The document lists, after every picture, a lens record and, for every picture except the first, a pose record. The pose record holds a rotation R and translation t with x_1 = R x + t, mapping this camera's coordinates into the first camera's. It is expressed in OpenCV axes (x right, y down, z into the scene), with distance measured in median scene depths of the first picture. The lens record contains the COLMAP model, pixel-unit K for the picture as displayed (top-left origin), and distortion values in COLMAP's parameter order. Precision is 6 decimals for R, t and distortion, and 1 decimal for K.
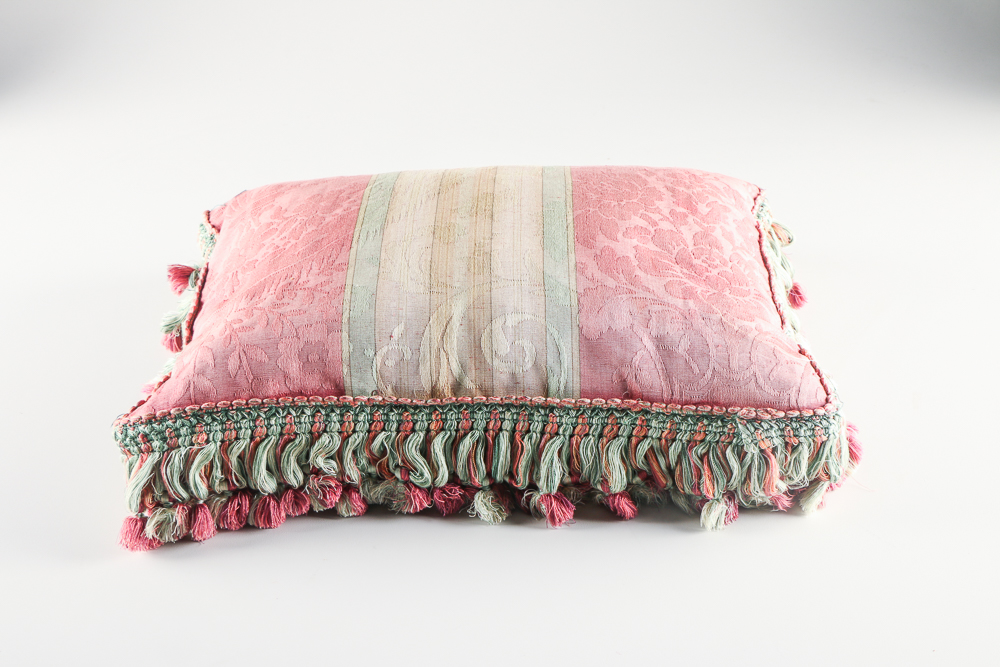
lens RADIAL K [[1325.6, 0, 500.0], [0, 1325.6, 333.5], [0, 0, 1]] dist [0.109955, -0.010639]
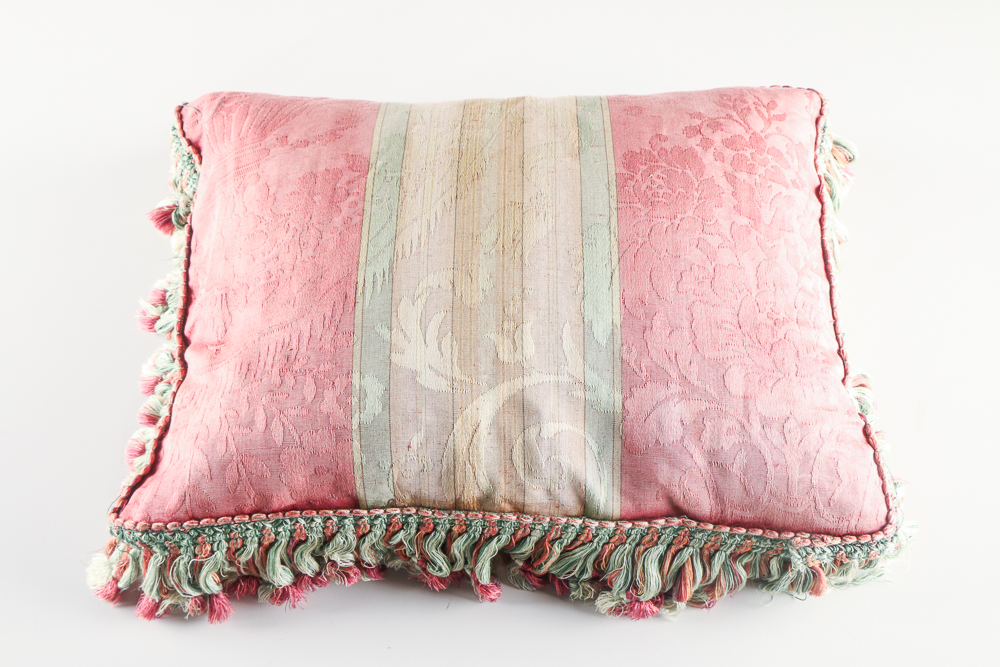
lens RADIAL K [[1069.2, 0, 500.0], [0, 1069.2, 333.5], [0, 0, 1]] dist [0.013127, 0.025929]
pose [[0.999451, 0.007332, 0.032324, -0.045459], [-0.022537, 0.865417, 0.500546, -0.419009], [-0.024304, -0.500999, 0.865106, 0.427894]]
